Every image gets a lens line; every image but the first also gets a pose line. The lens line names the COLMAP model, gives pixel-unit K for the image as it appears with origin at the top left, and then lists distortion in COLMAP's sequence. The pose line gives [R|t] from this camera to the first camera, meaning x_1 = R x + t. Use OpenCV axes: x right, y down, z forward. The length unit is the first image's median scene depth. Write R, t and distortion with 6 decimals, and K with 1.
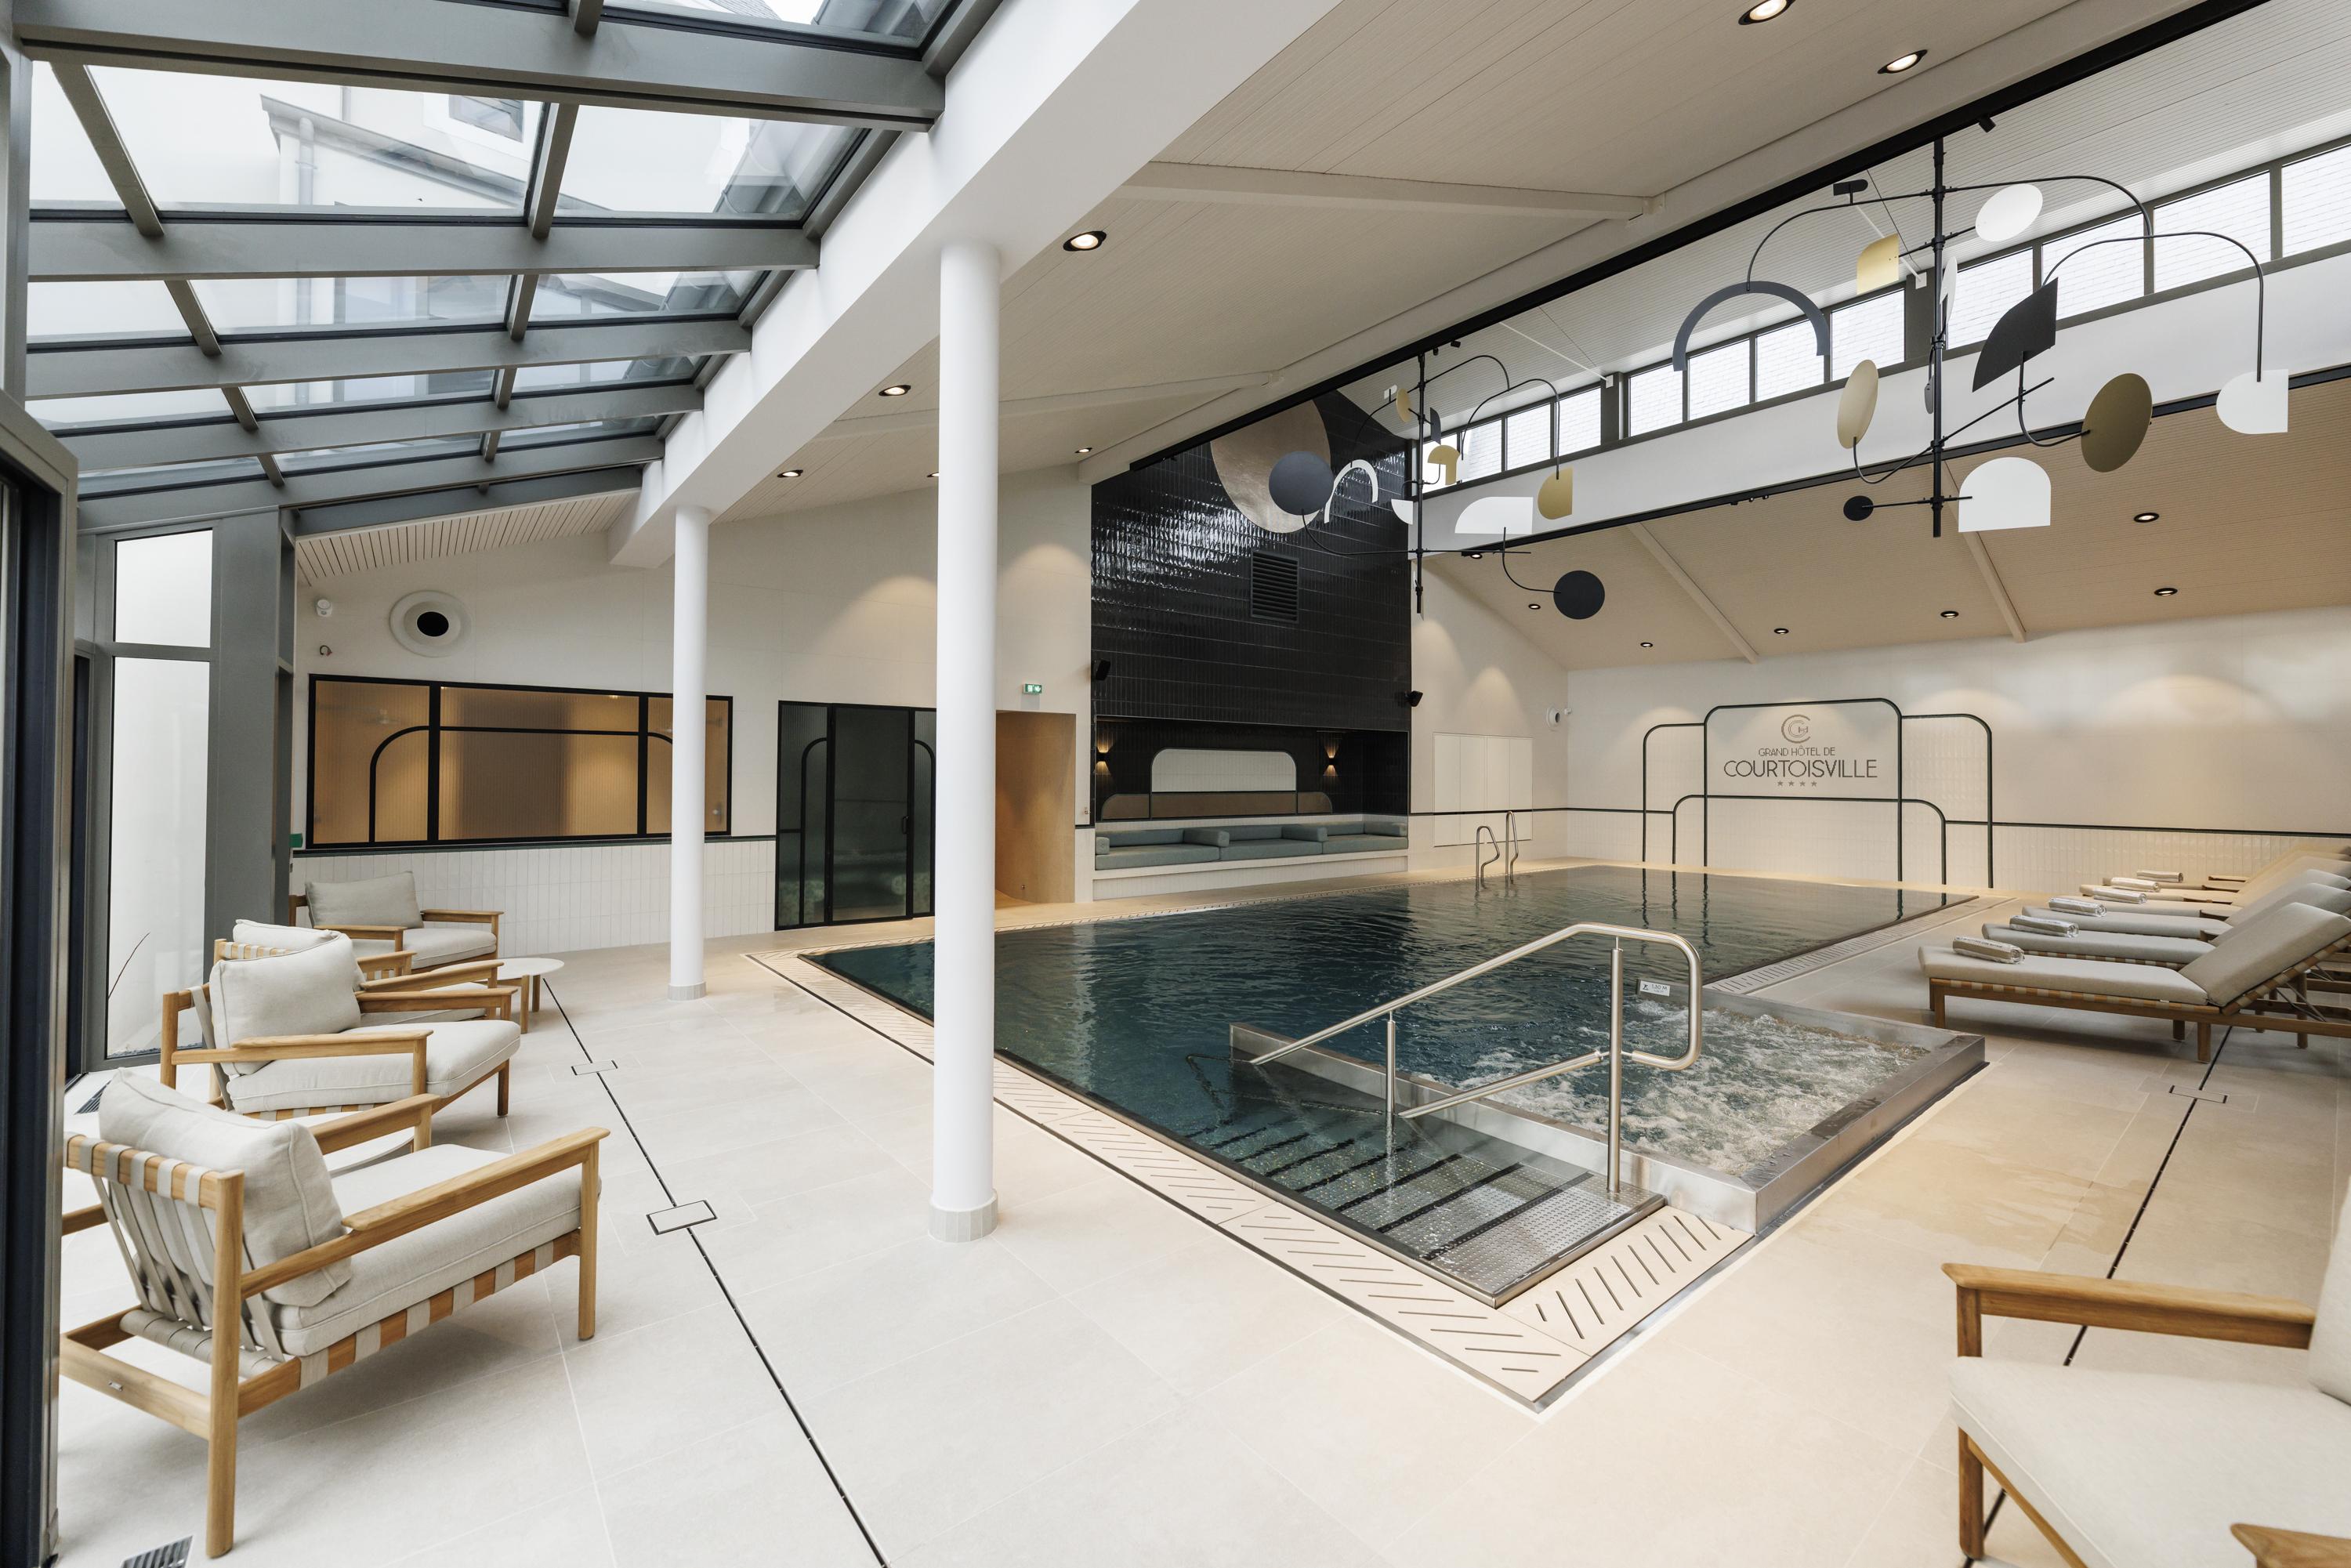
lens RADIAL K [[937.5, 0, 1178.2], [0, 937.5, 769.3], [0, 0, 1]] dist [-0.002830, -0.000168]
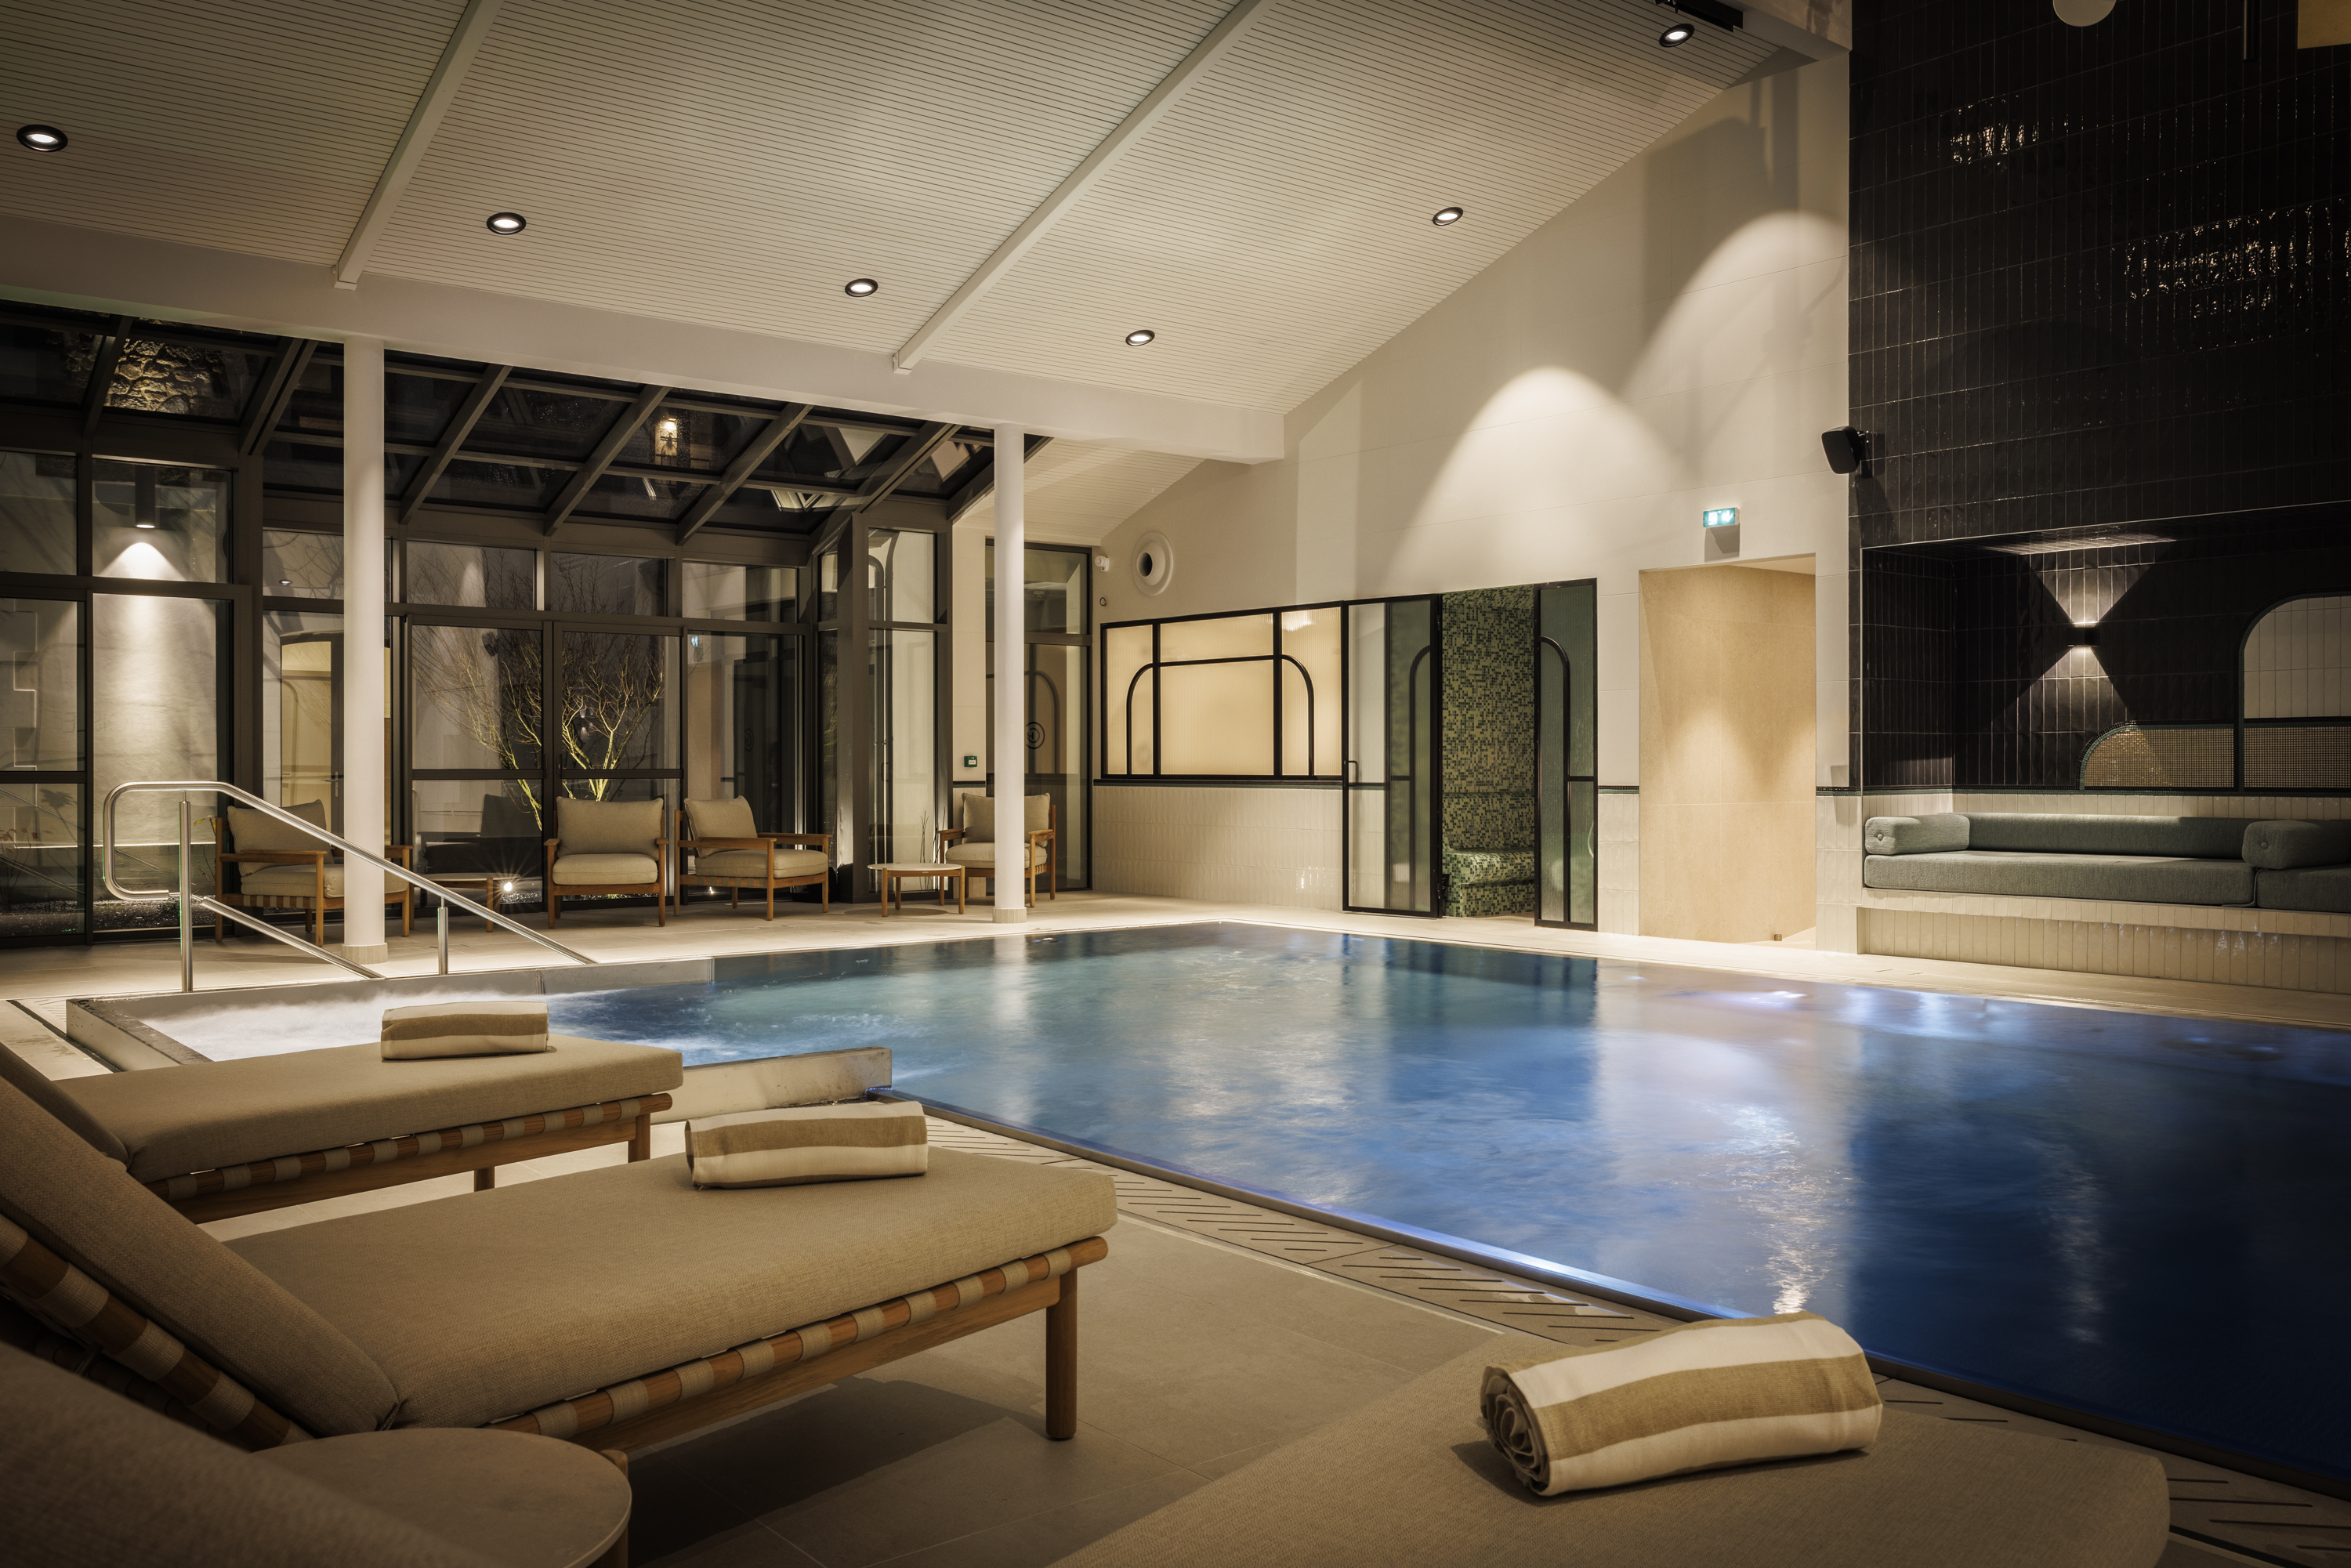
lens RADIAL K [[1925.2, 0, 1174.4], [0, 1925.2, 779.0], [0, 0, 1]] dist [-0.012758, -0.005310]
pose [[-0.010330, -0.000478, -0.999947, 0.643059], [0.005496, 0.999985, -0.000535, 0.040225], [0.999932, -0.005501, -0.010327, 0.511284]]
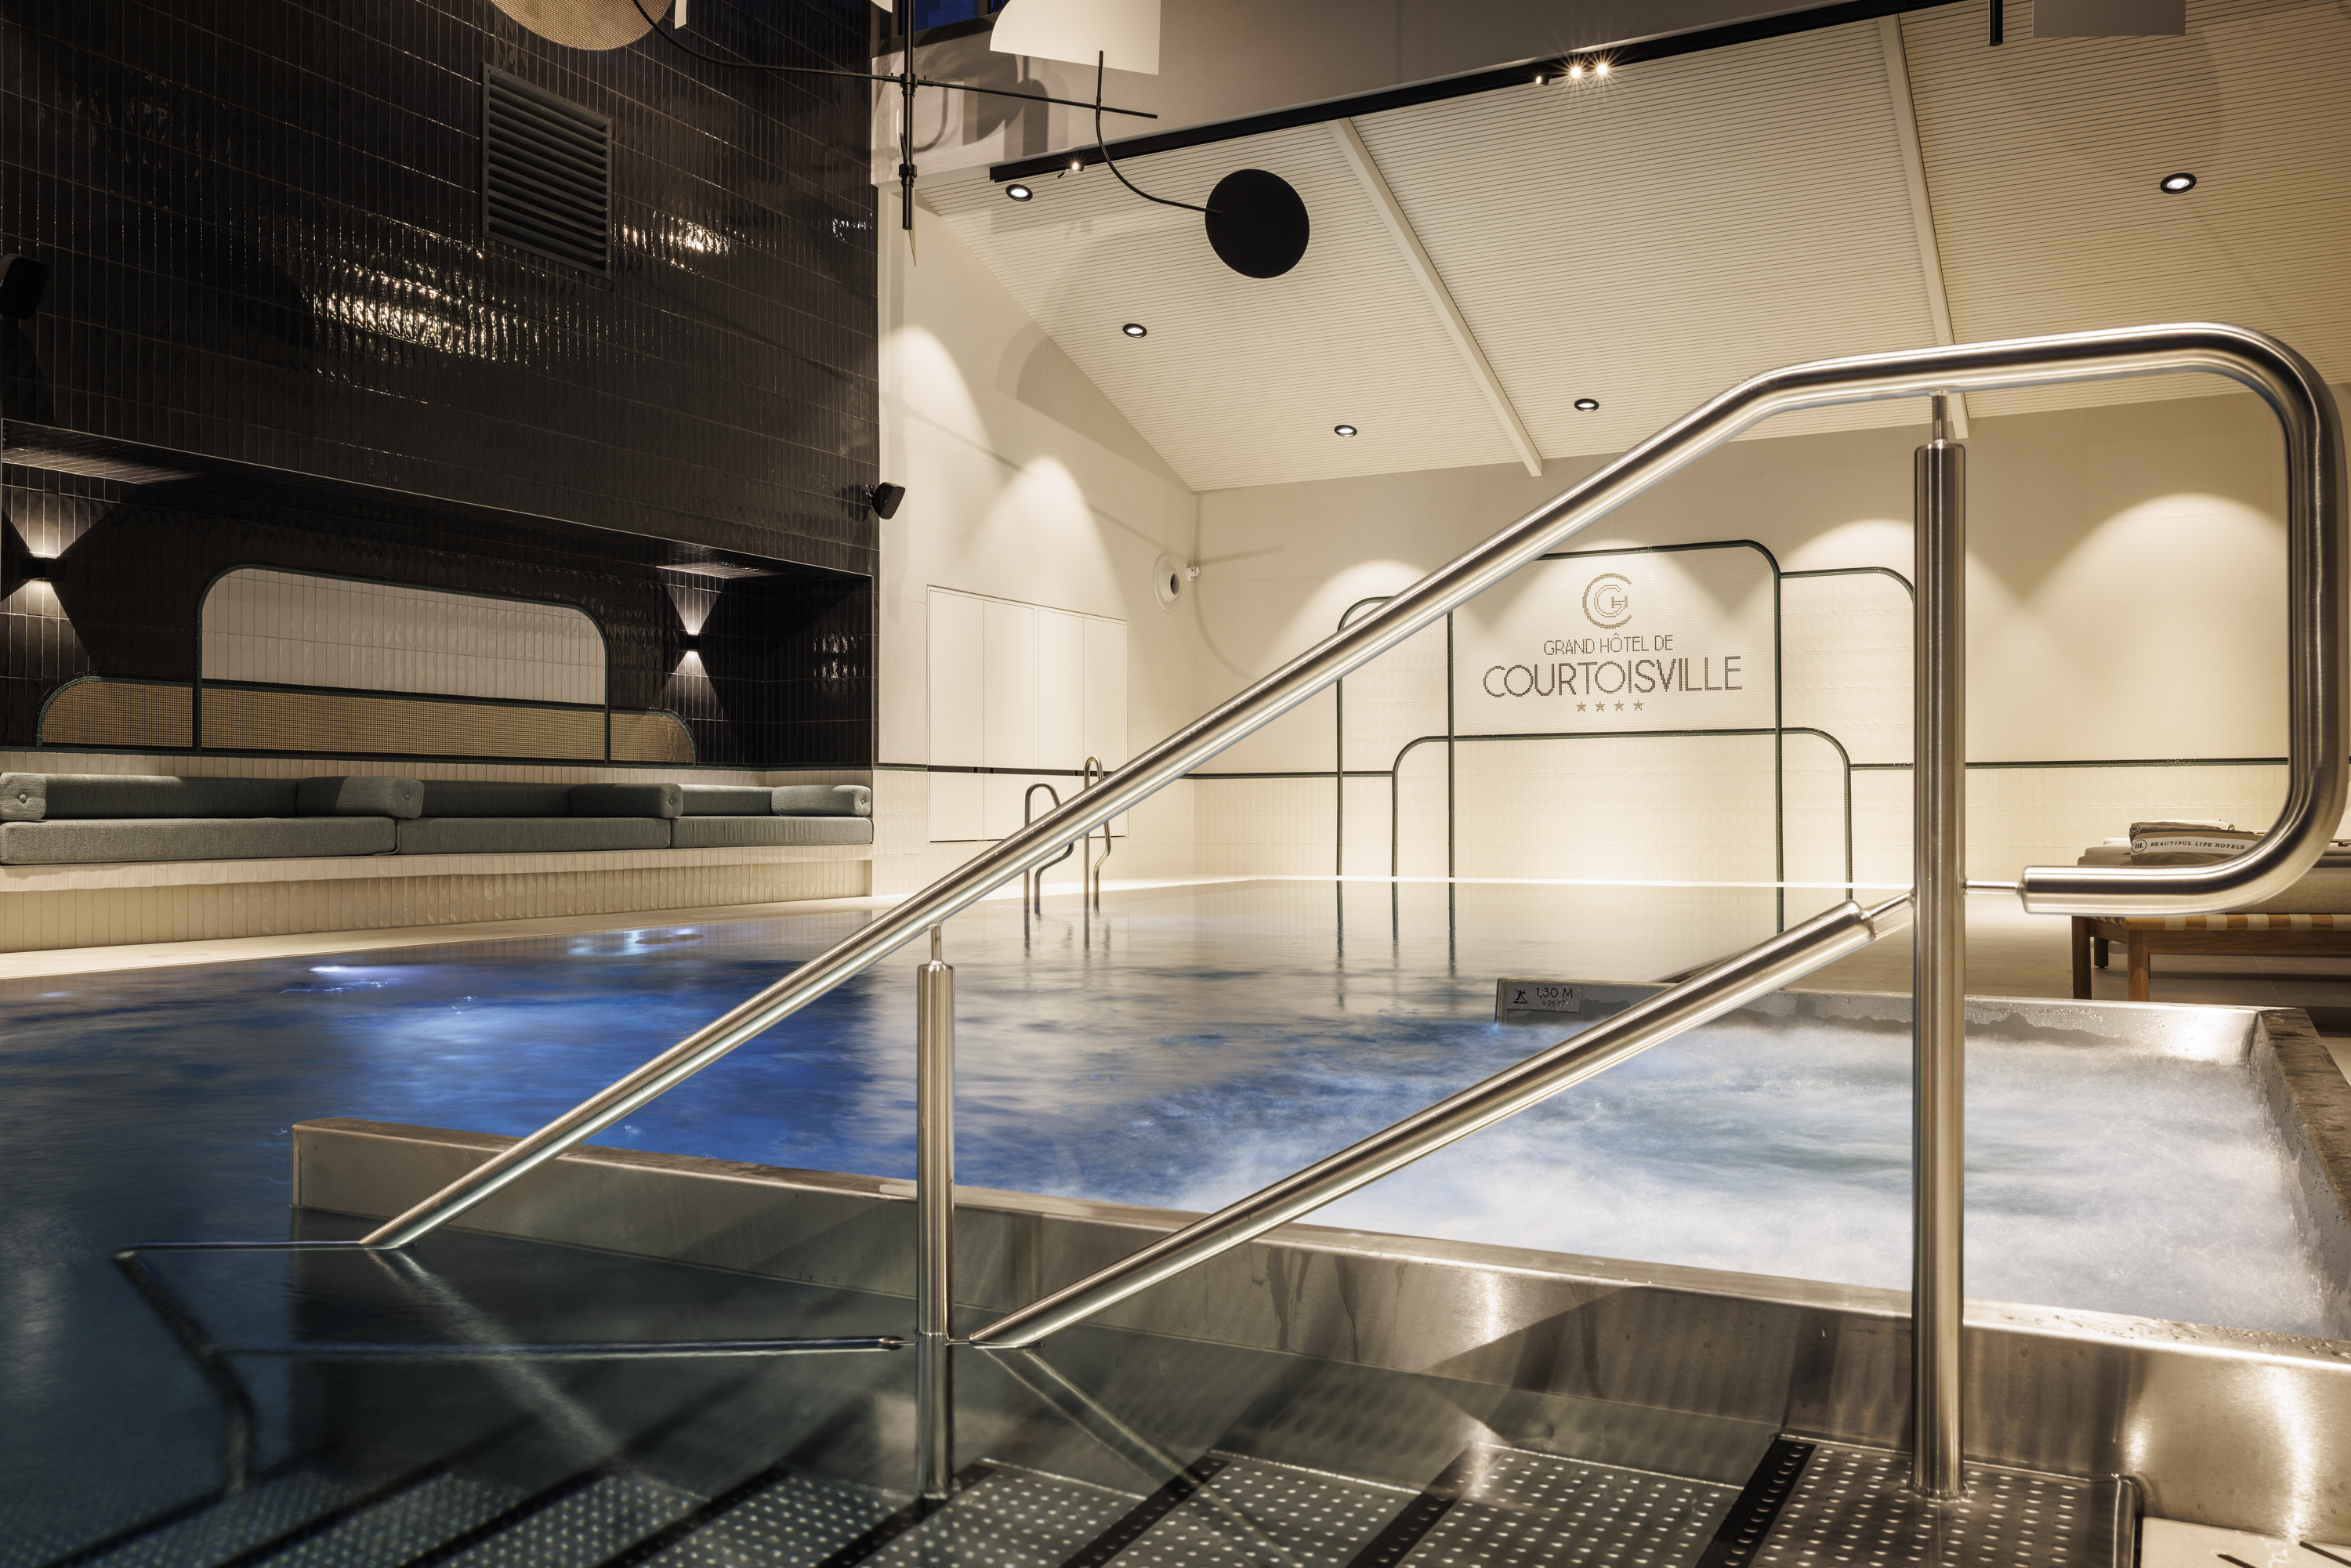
lens RADIAL K [[1872.3, 0, 1172.8], [0, 1872.3, 790.3], [0, 0, 1]] dist [-0.012816, -0.004414]
pose [[0.915858, -0.003534, 0.401486, 0.024161], [0.005168, 0.999982, -0.002987, 0.063315], [-0.401469, 0.004811, 0.915860, 0.149385]]
